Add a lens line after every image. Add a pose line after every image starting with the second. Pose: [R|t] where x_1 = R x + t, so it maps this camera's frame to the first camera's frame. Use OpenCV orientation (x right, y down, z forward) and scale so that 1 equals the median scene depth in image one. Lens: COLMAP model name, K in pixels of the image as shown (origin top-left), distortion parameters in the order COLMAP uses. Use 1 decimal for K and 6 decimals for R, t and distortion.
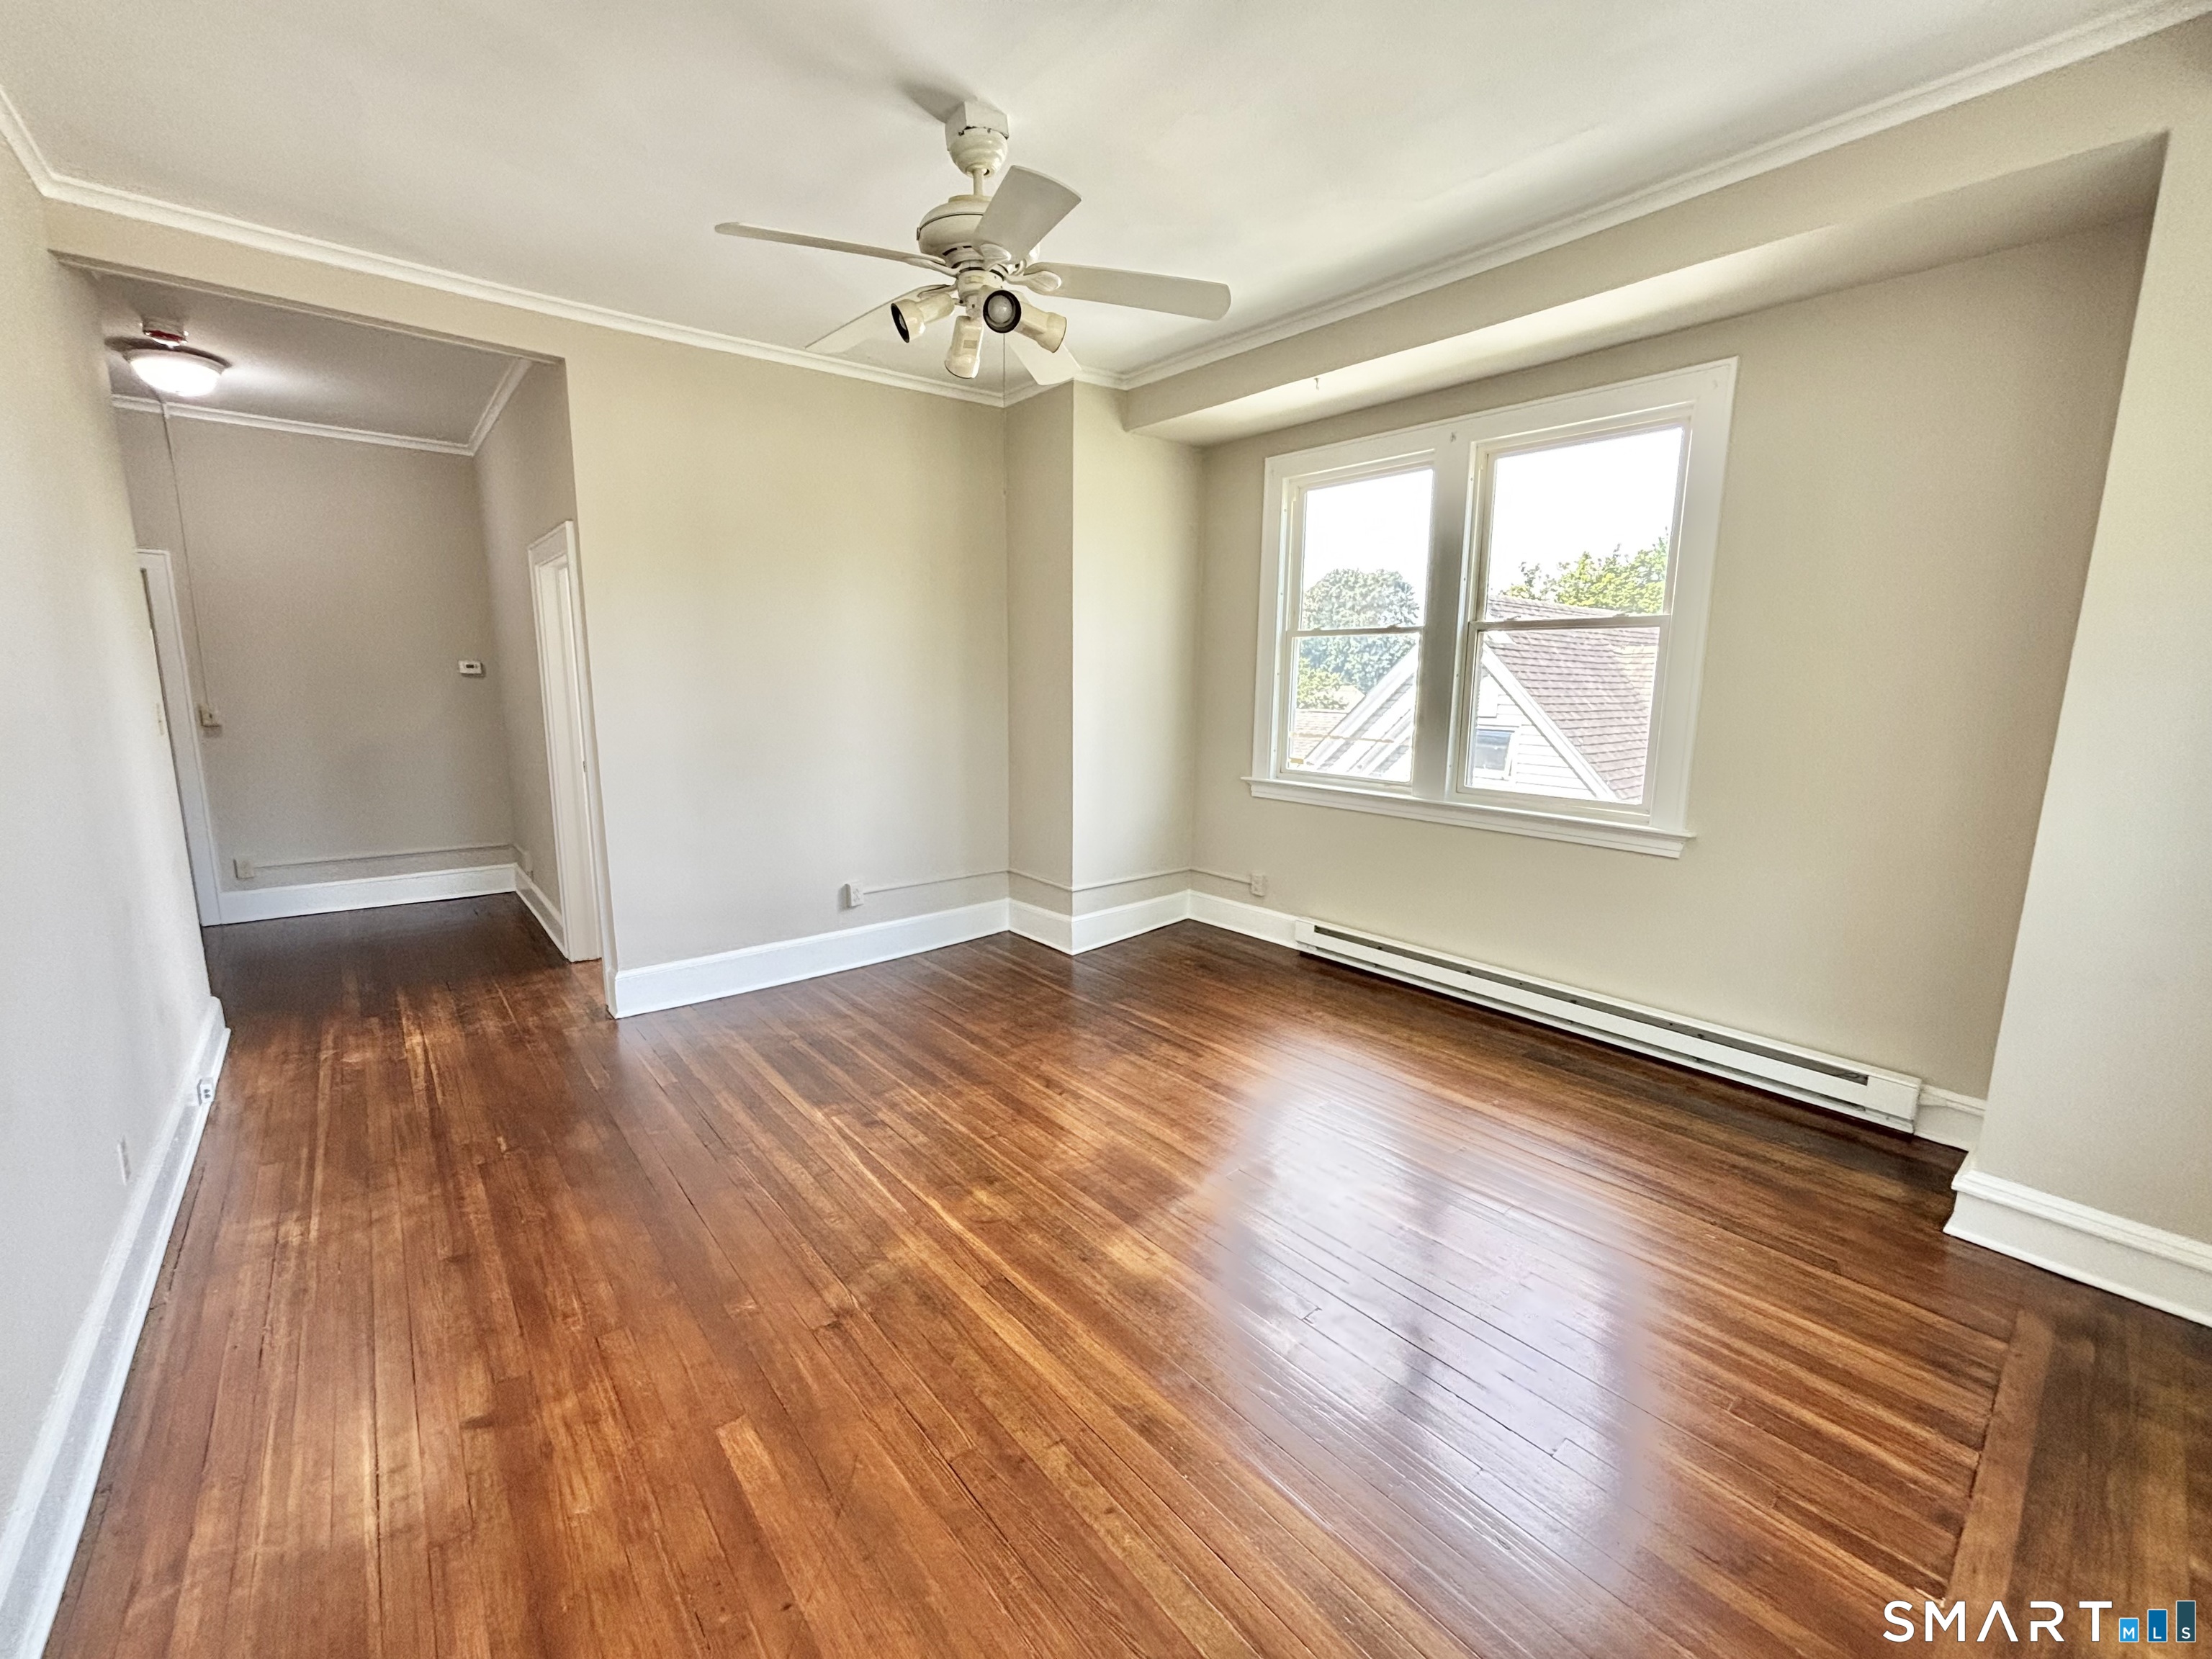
lens RADIAL K [[897.0, 0, 1106.0], [0, 897.0, 829.5], [0, 0, 1]] dist [0.001973, 0.000094]
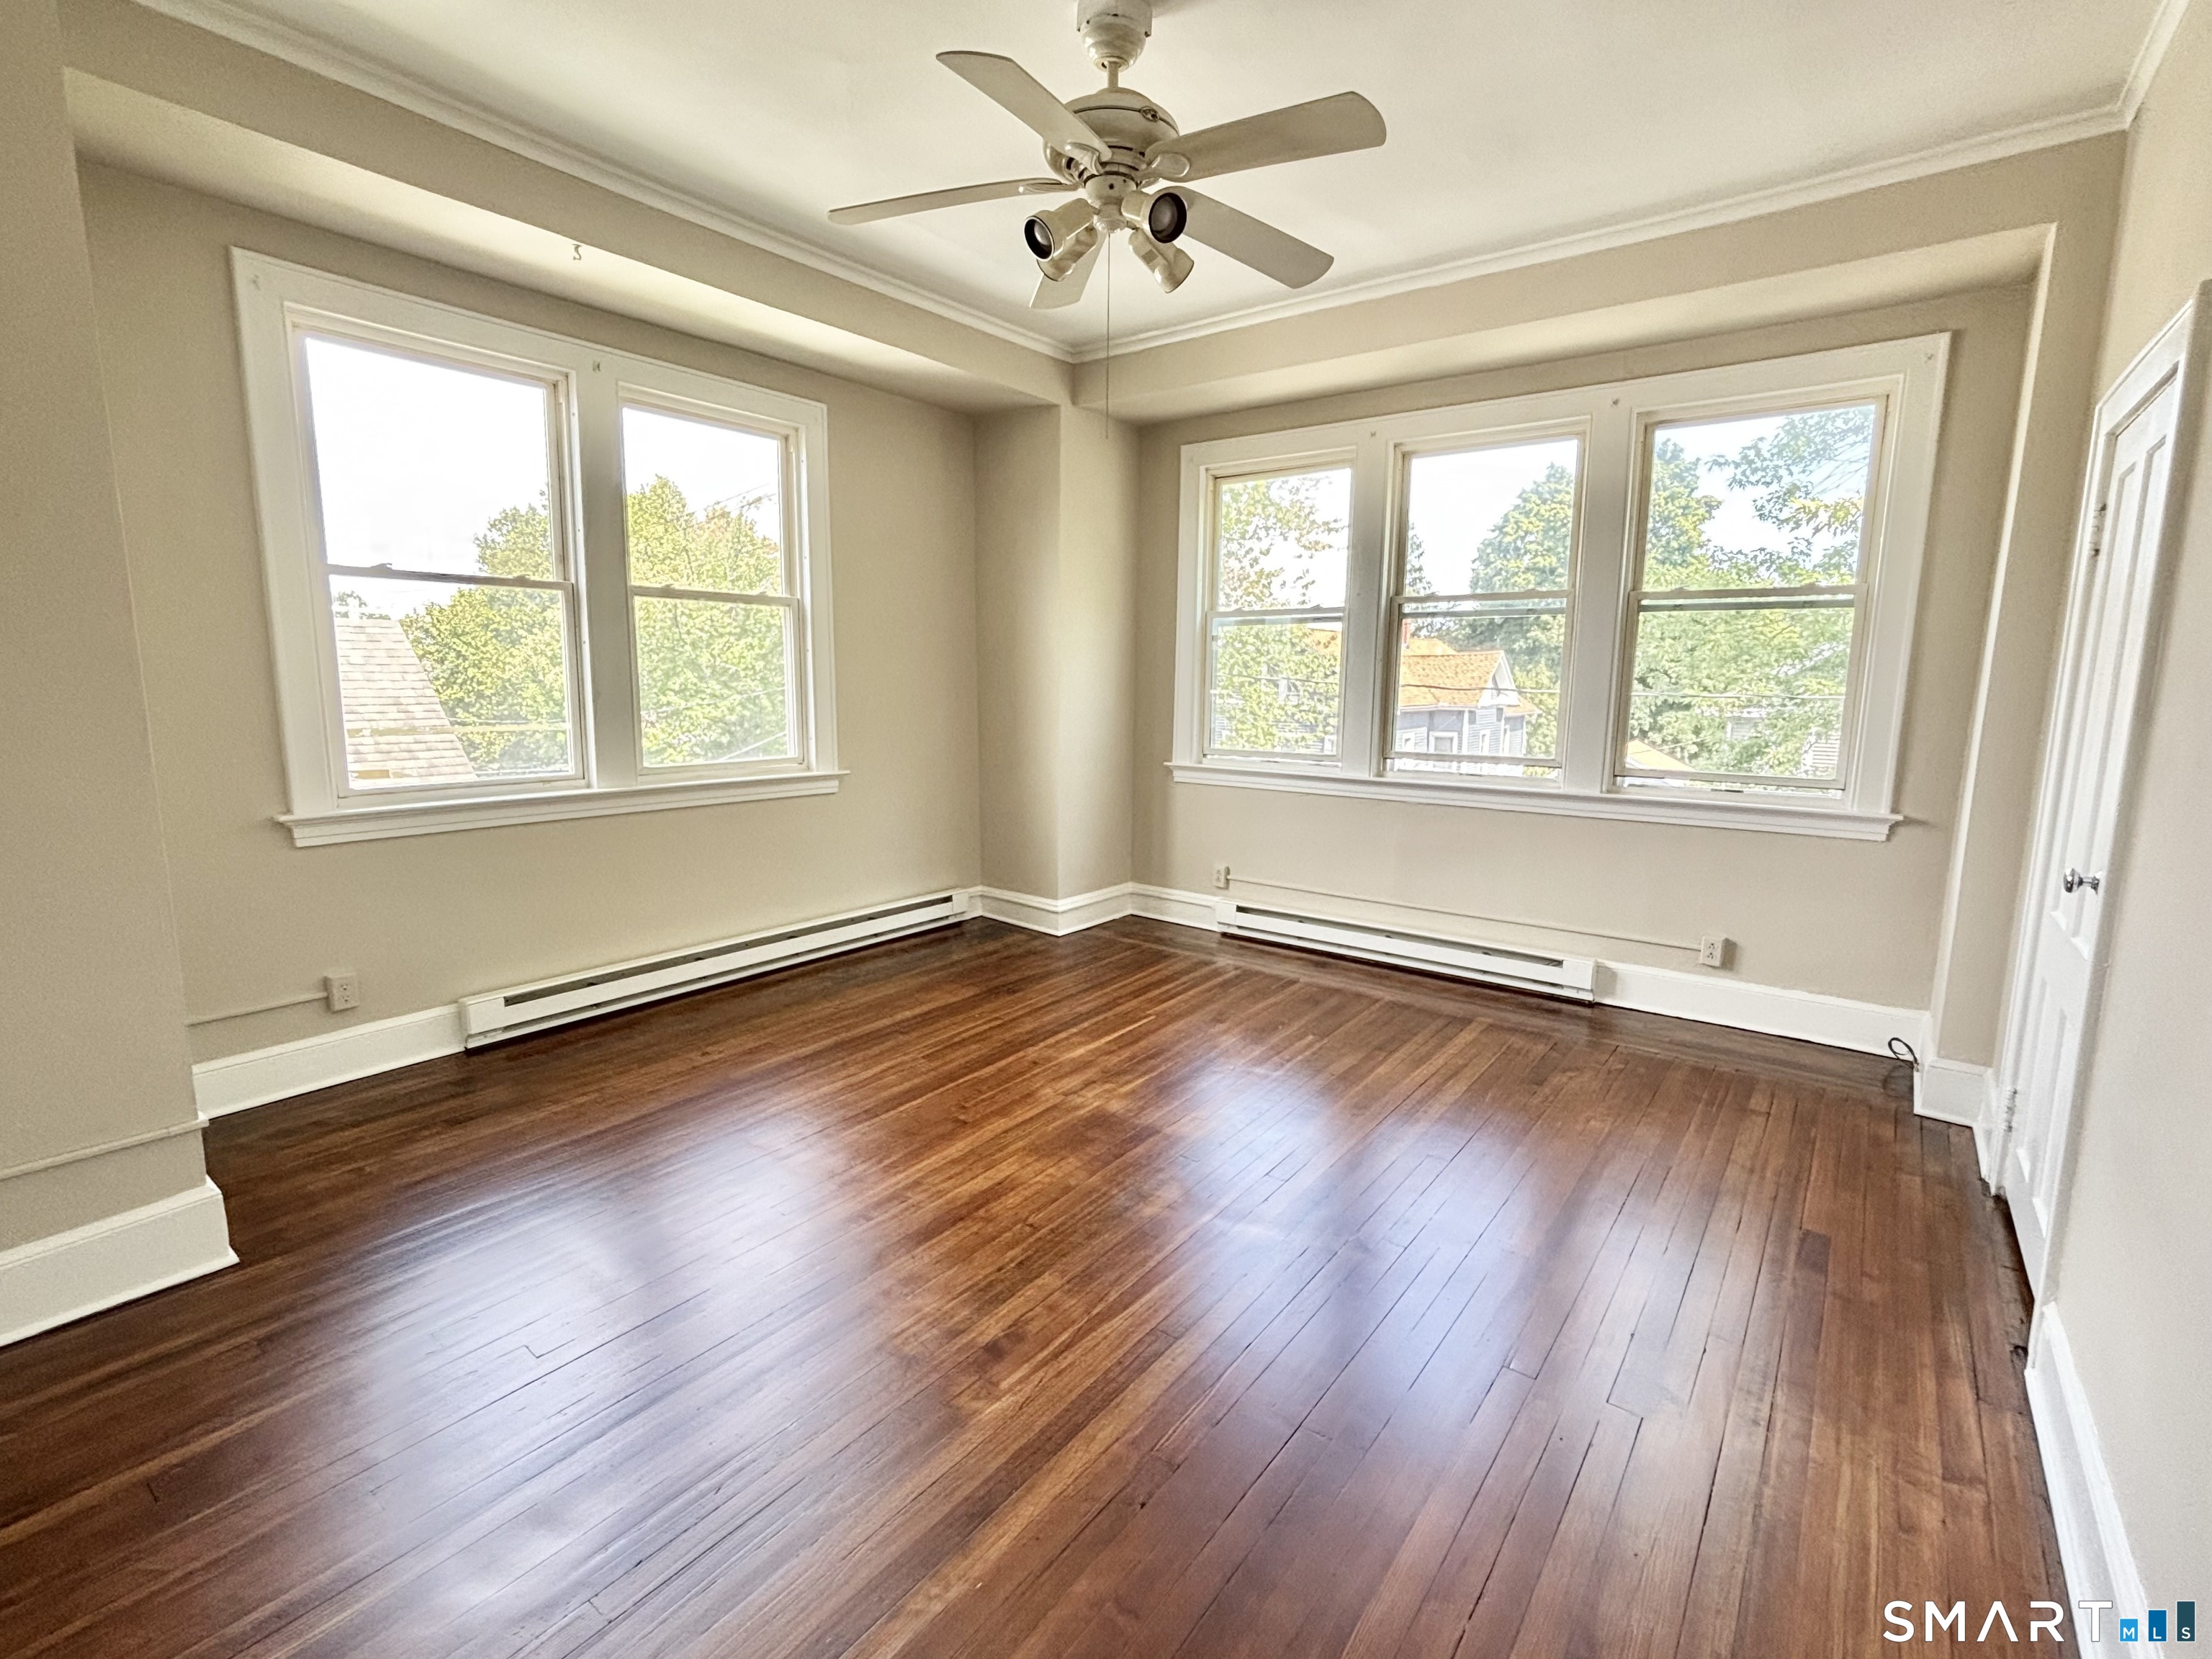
lens RADIAL K [[1022.8, 0, 1106.0], [0, 1022.8, 829.5], [0, 0, 1]] dist [-0.006691, -0.000935]
pose [[-0.232817, -0.163732, 0.958638, -0.767770], [0.149500, 0.967984, 0.201637, -0.136619], [-0.960961, 0.190261, -0.200885, 0.847303]]
